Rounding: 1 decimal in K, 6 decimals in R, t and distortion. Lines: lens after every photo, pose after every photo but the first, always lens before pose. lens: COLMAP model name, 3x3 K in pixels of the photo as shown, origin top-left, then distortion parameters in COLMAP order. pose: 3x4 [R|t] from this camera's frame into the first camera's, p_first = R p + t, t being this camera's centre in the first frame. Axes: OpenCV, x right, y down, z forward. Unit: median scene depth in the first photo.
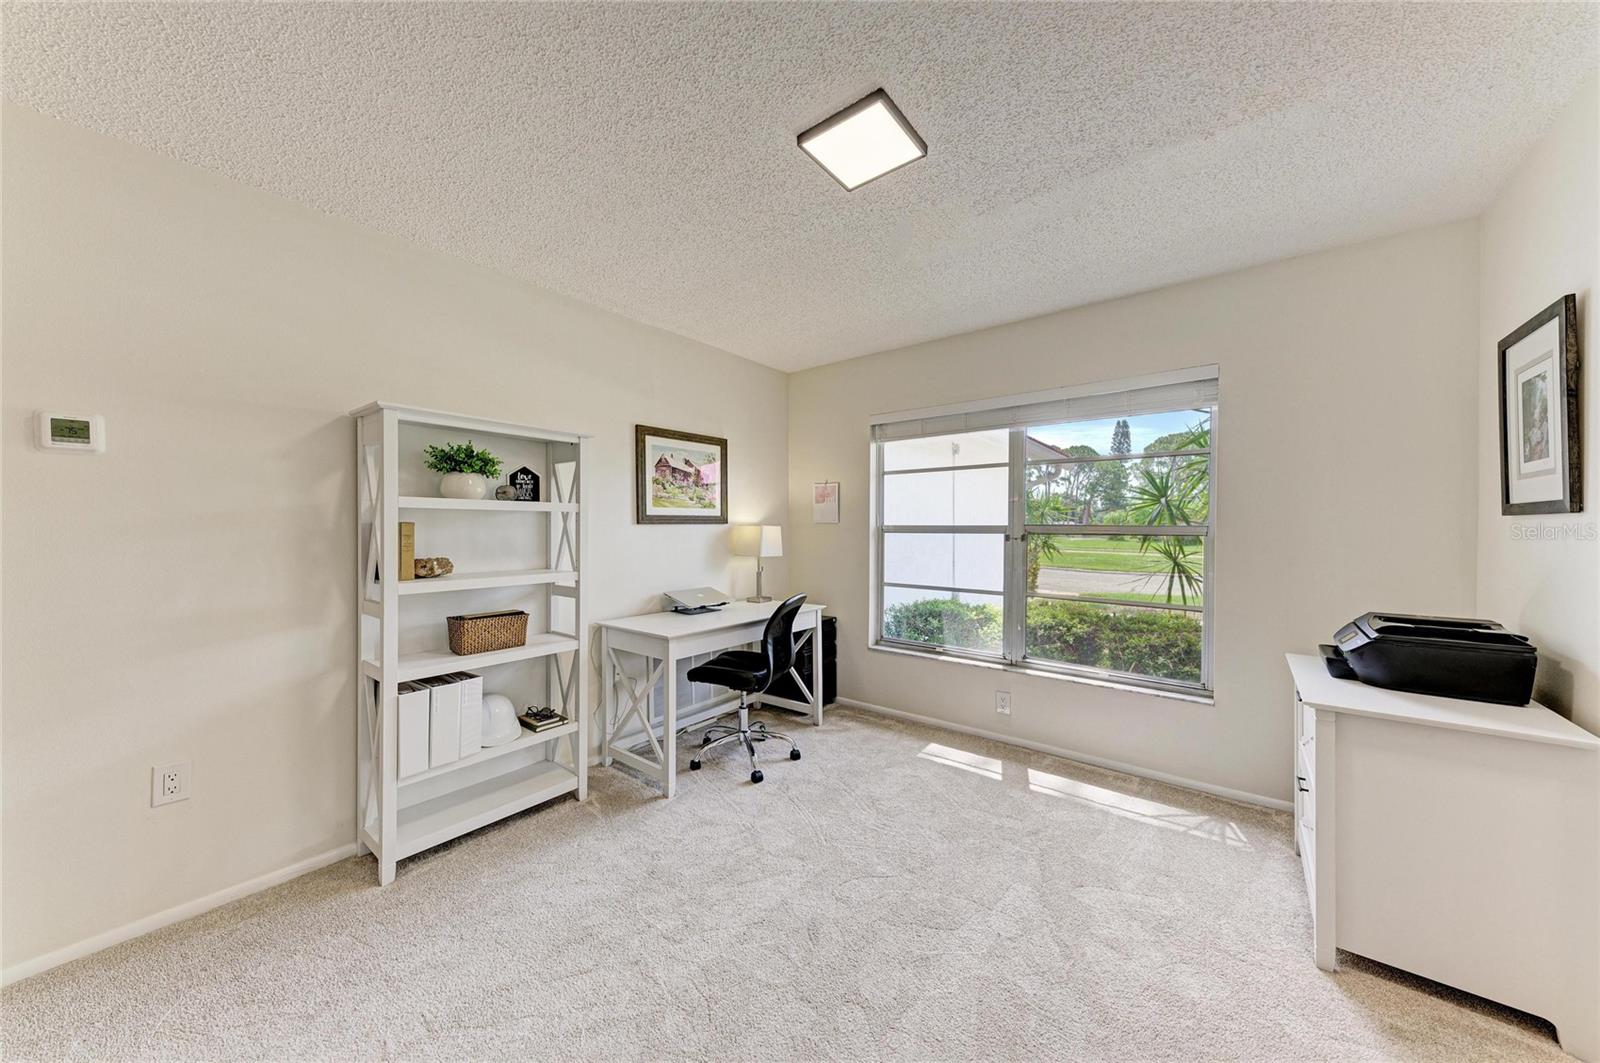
lens RADIAL K [[542.5, 0, 790.5], [0, 542.5, 531.8], [0, 0, 1]] dist [0.013109, -0.000622]
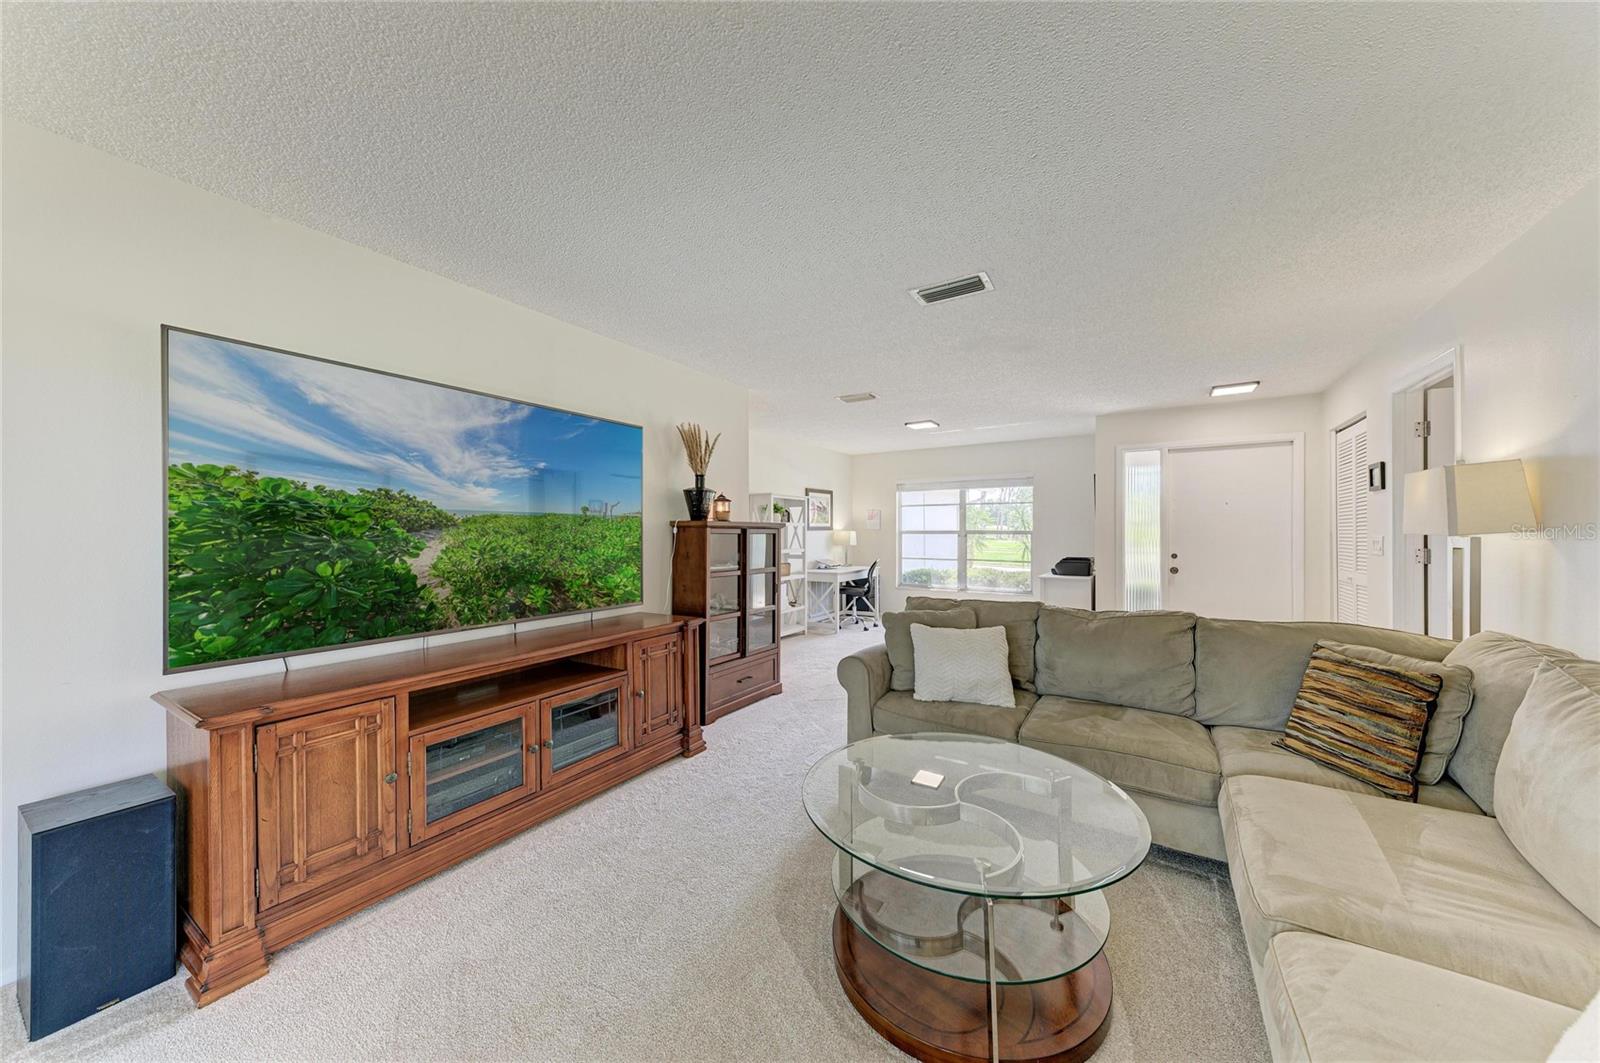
lens RADIAL K [[542.5, 0, 806.7], [0, 542.5, 531.4], [0, 0, 1]] dist [0.013109, -0.000622]
pose [[0.992445, -0.002165, 0.122674, -0.483556], [0.003268, 0.999956, -0.008794, 0.008124], [-0.122650, 0.009129, 0.992408, -1.121766]]
